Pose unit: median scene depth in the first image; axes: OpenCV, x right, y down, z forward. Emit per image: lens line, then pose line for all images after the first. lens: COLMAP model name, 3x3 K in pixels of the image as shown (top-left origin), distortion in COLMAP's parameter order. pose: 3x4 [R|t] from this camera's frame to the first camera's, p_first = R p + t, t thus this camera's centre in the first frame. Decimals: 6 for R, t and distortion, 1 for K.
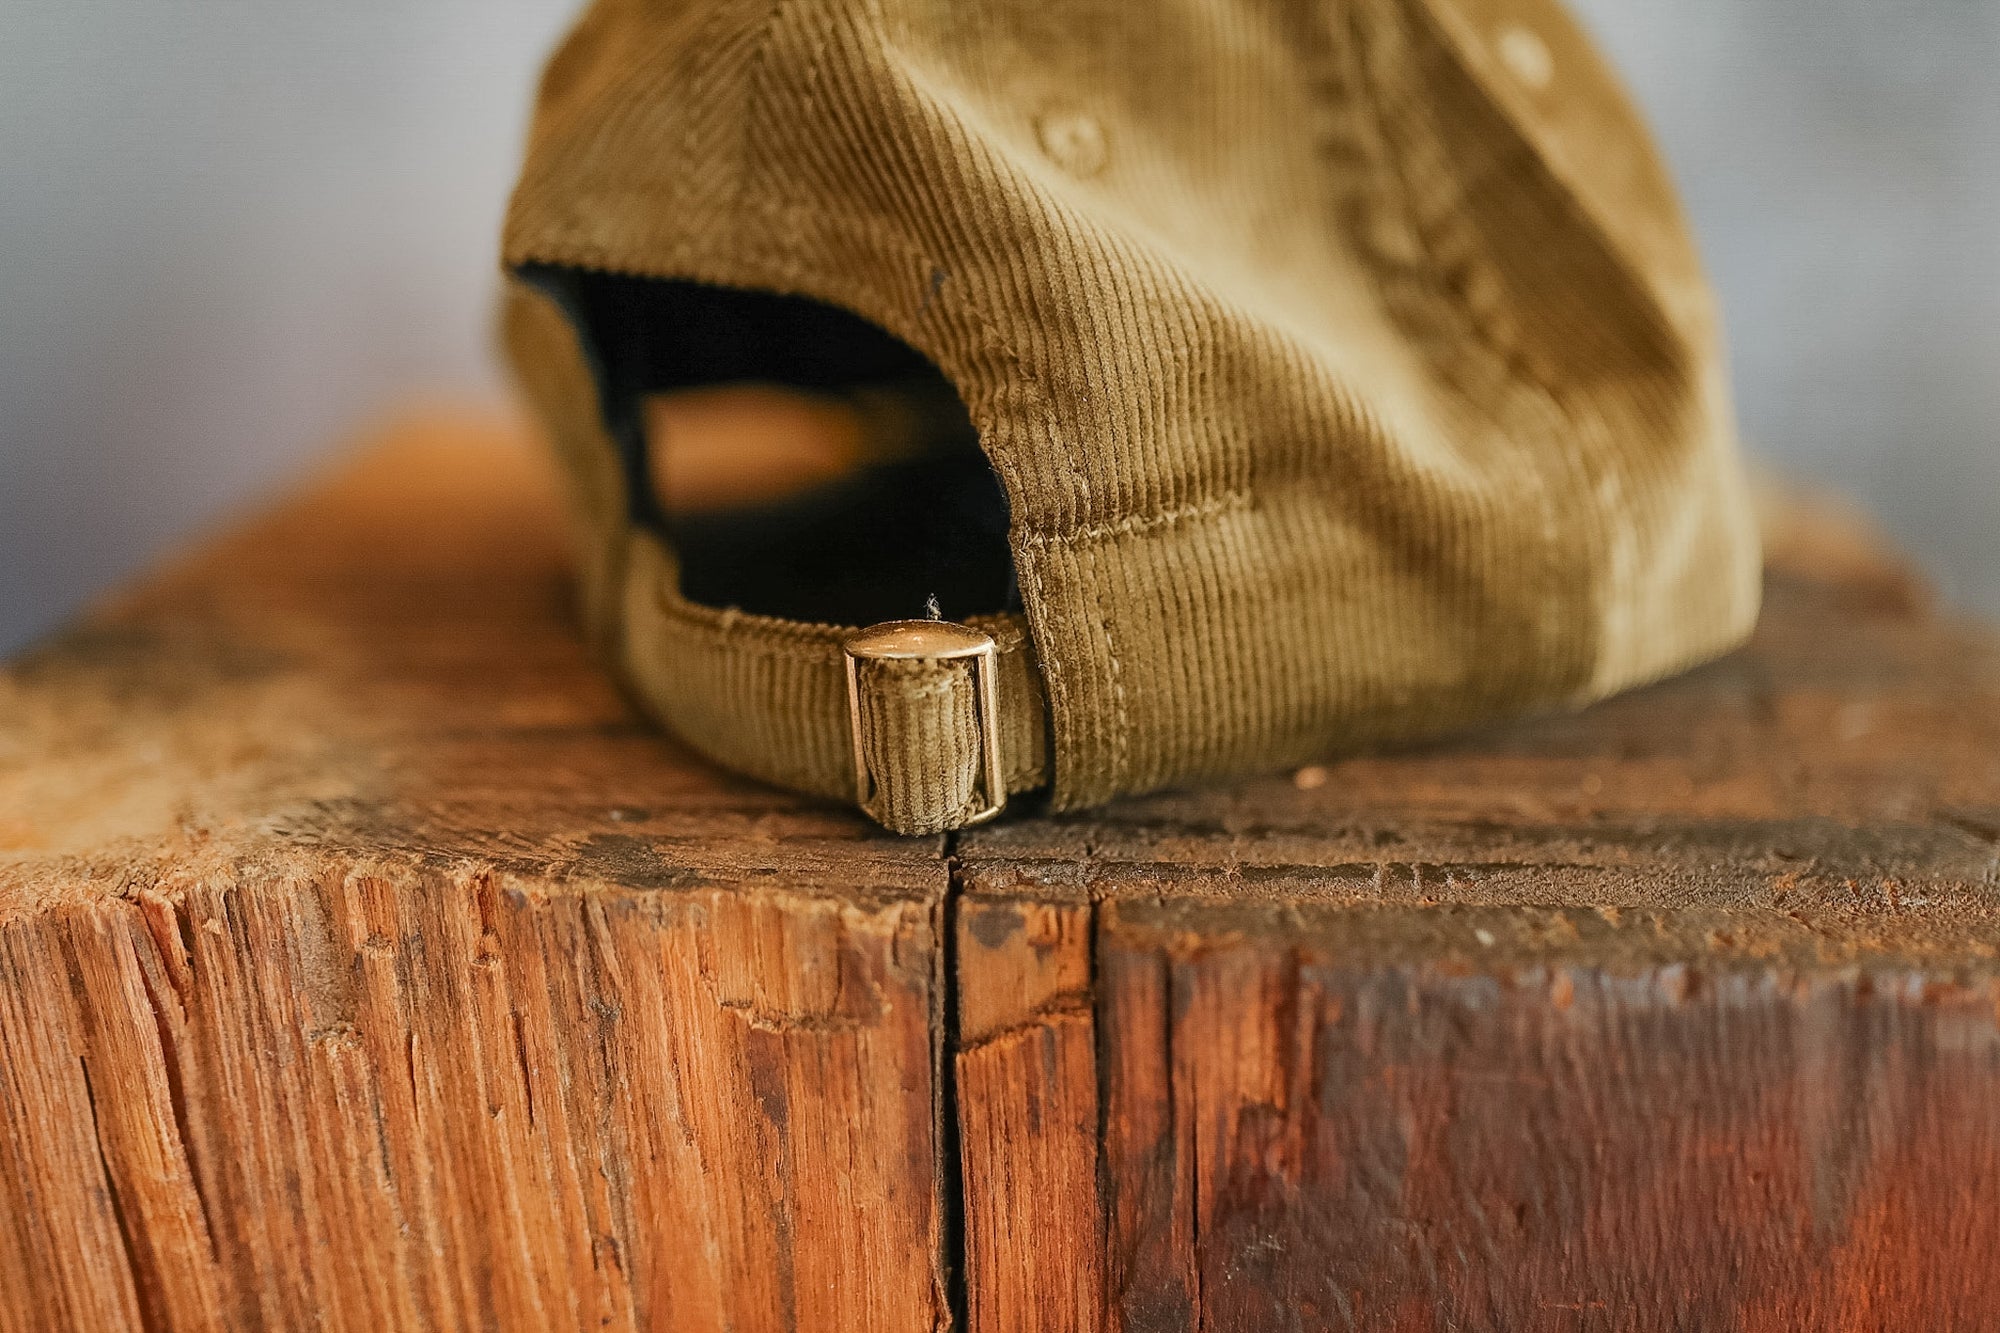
lens RADIAL K [[2061.7, 0, 1000.0], [0, 2061.7, 666.5], [0, 0, 1]] dist [-0.084145, 0.097409]
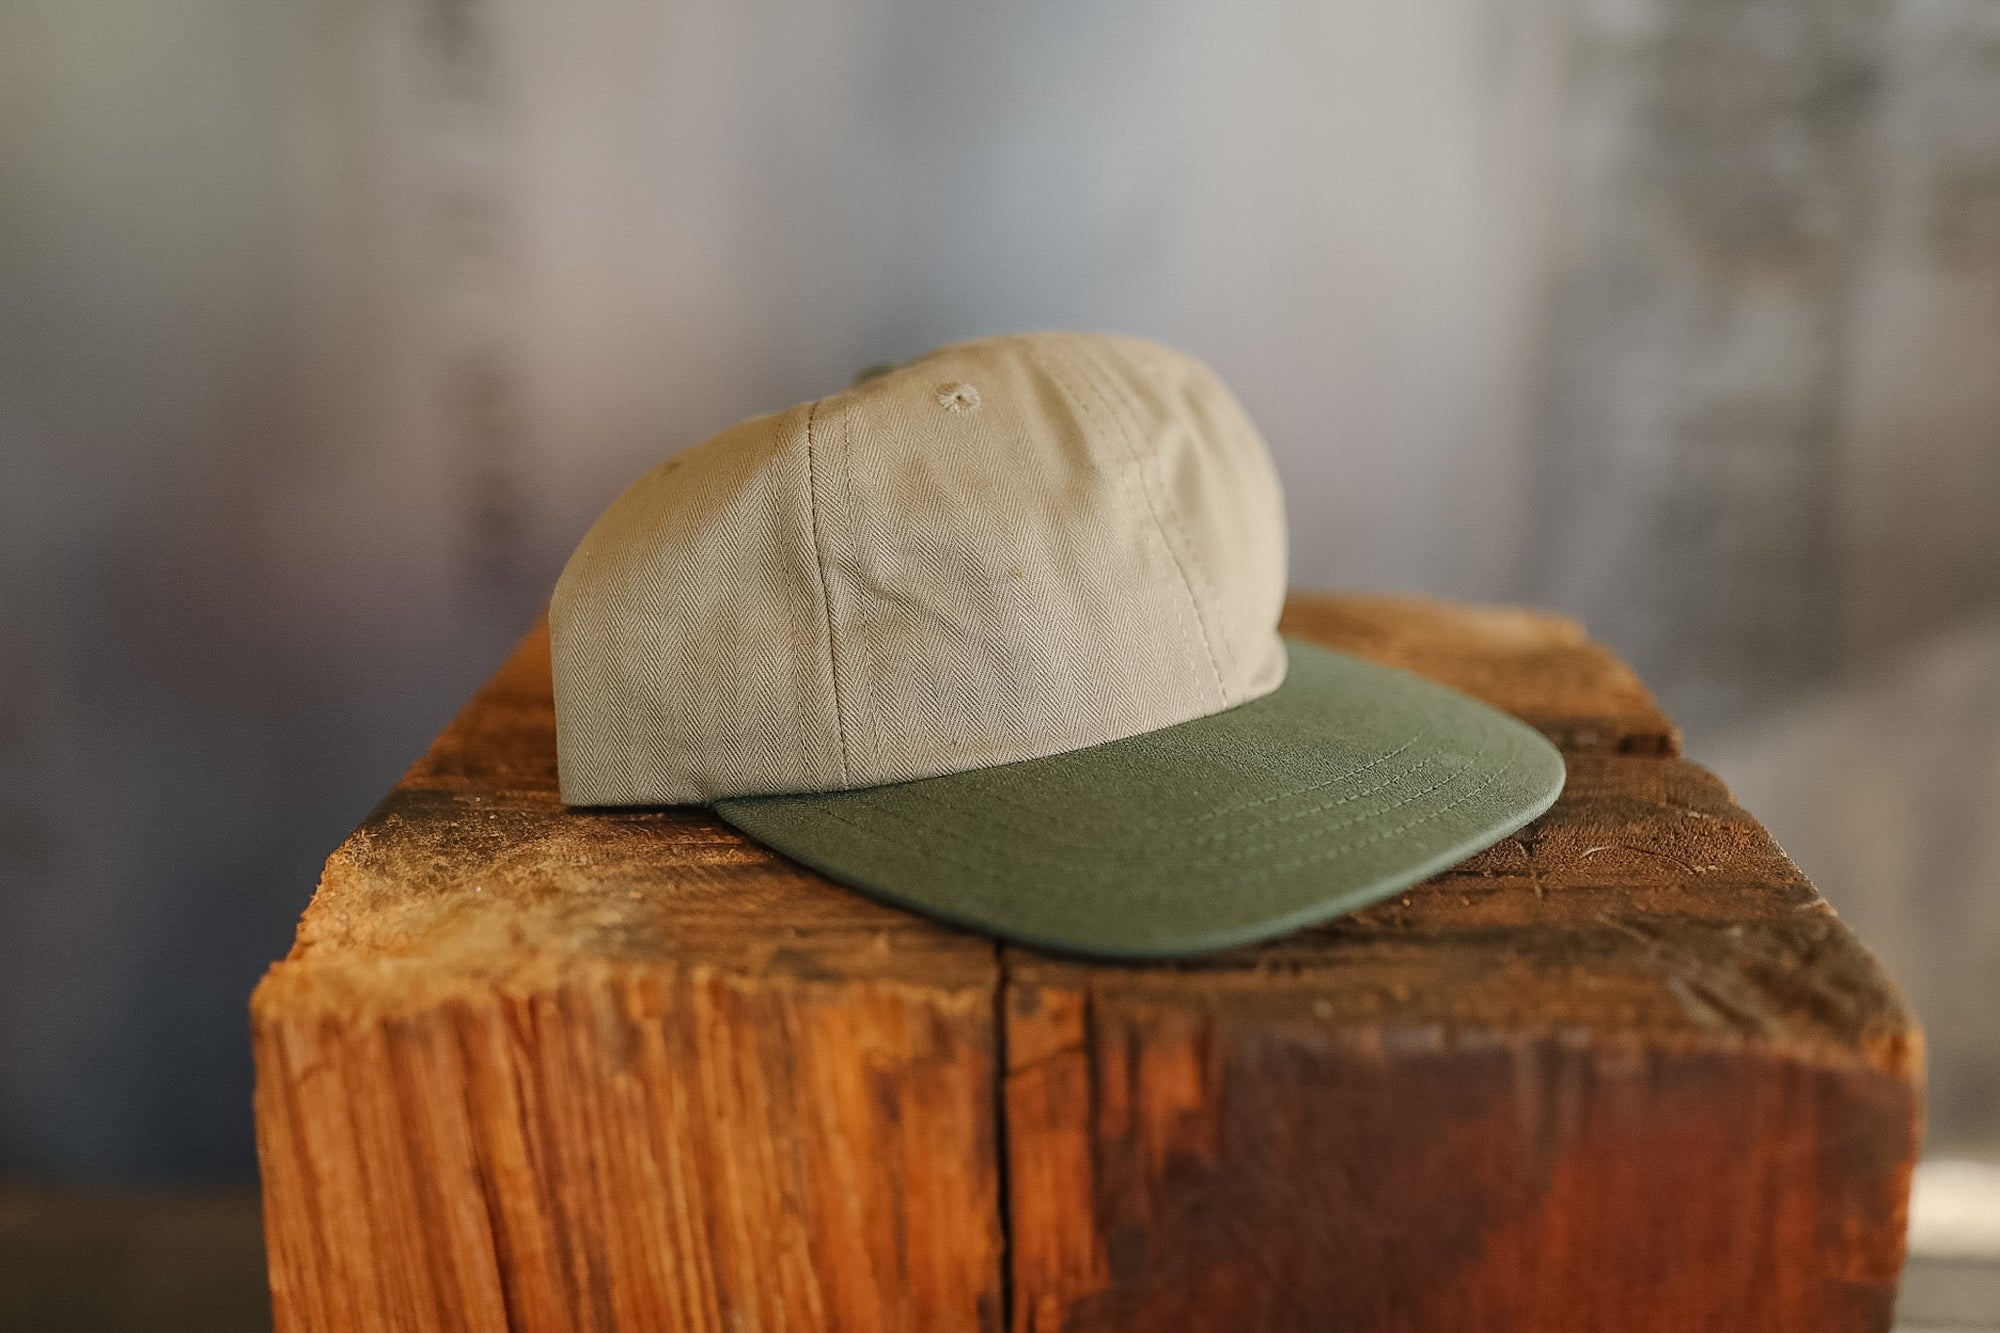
lens RADIAL K [[2012.9, 0, 1000.0], [0, 2012.9, 666.5], [0, 0, 1]] dist [-0.076010, 0.096975]
pose [[0.999955, -0.009450, 0.000837, -0.022816], [0.009447, 0.999949, 0.003686, -0.146529], [-0.000872, -0.003678, 0.999993, -0.592192]]
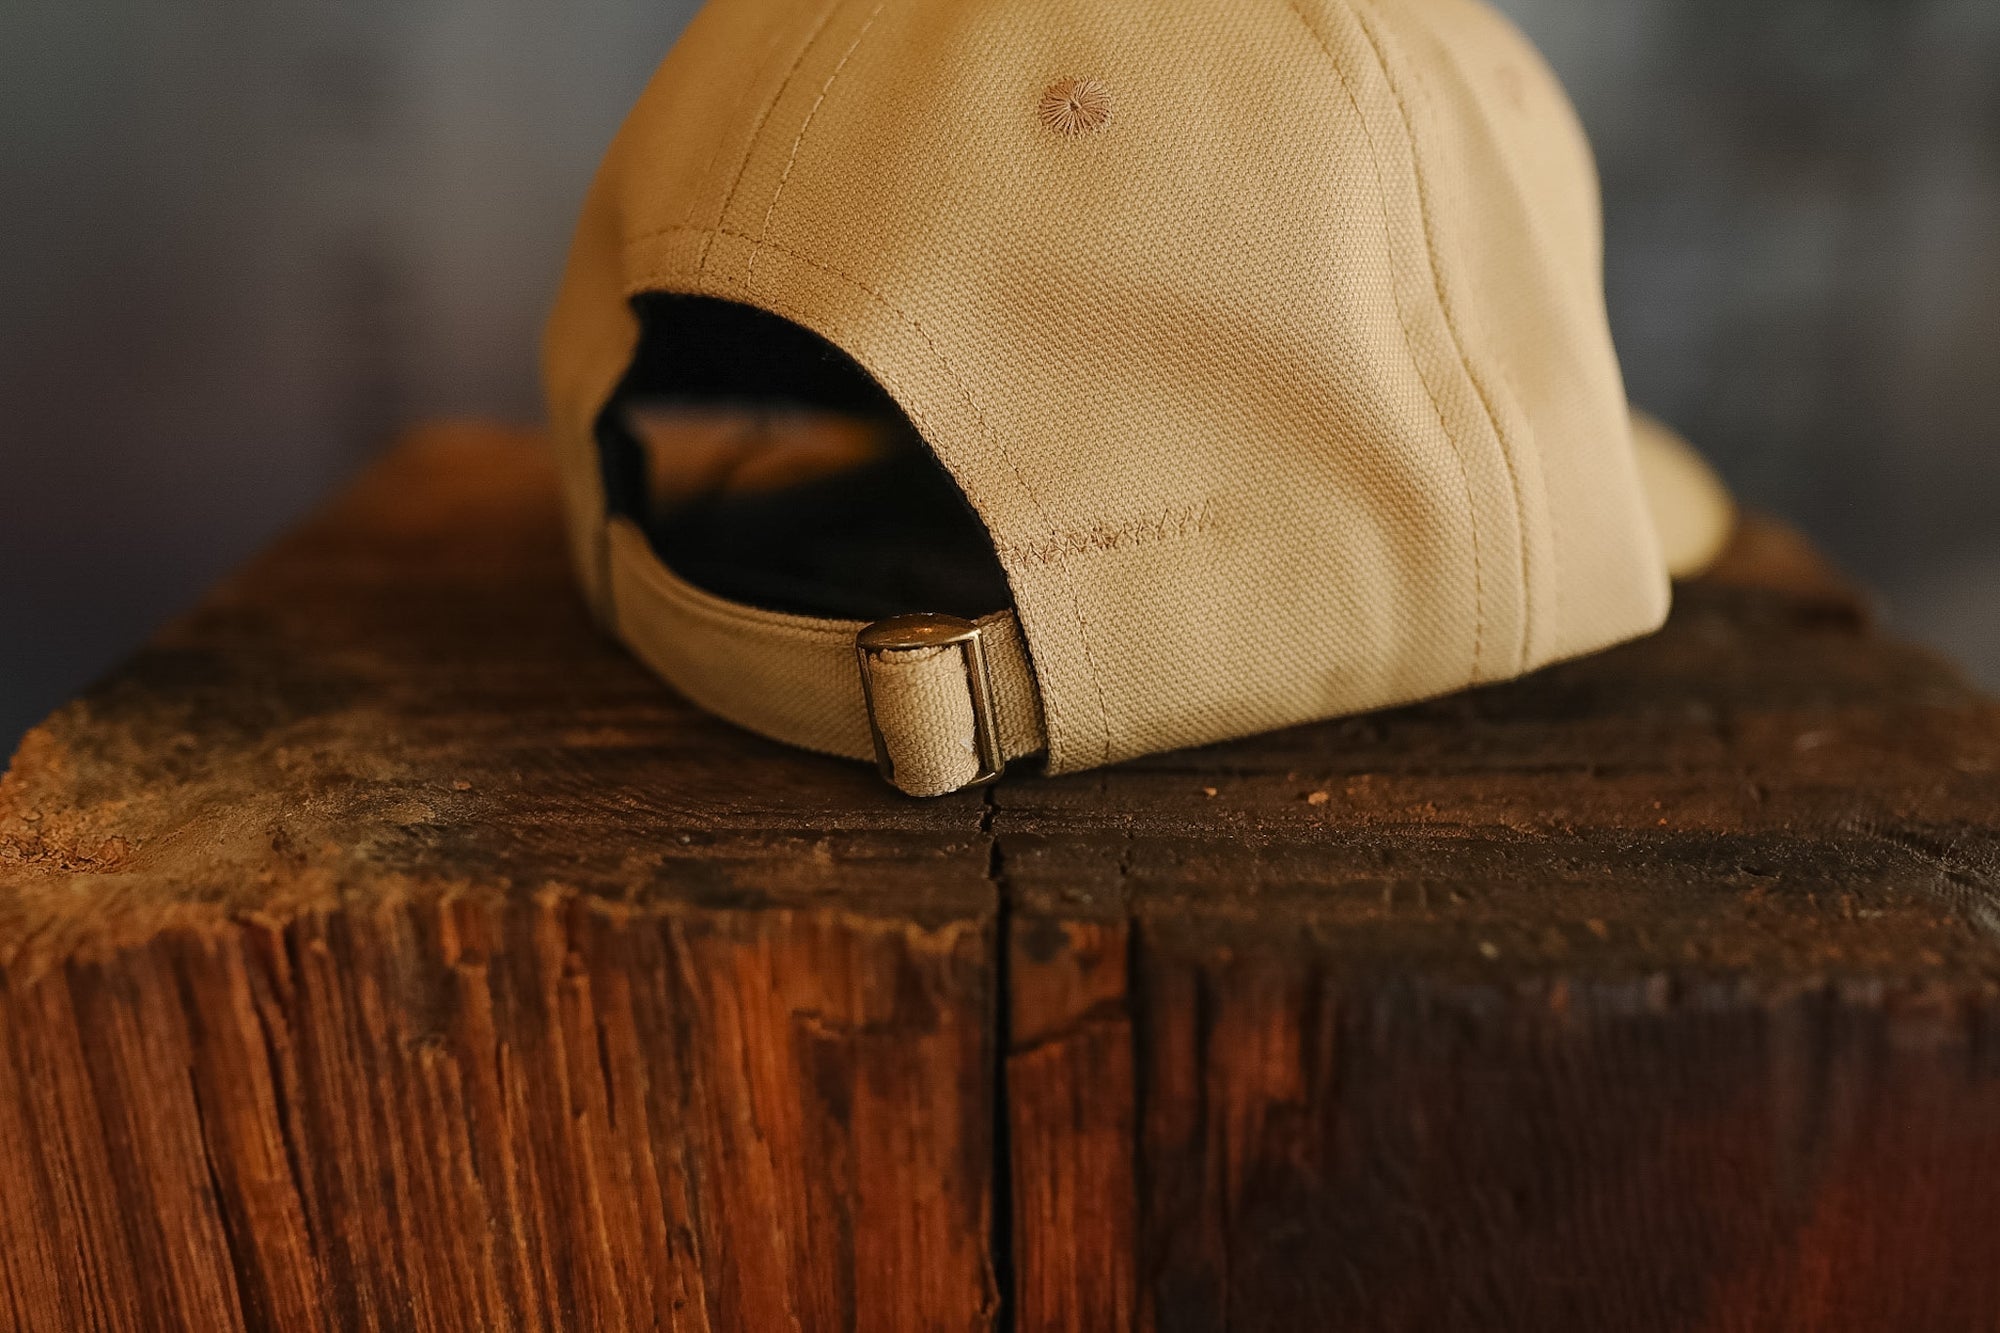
lens RADIAL K [[2061.7, 0, 1000.0], [0, 2061.7, 666.5], [0, 0, 1]] dist [-0.084145, 0.097409]
pose [[0.999463, -0.001611, 0.032713, -0.059159], [0.001129, 0.999890, 0.014758, -0.035435], [-0.032733, -0.014713, 0.999356, -0.087538]]
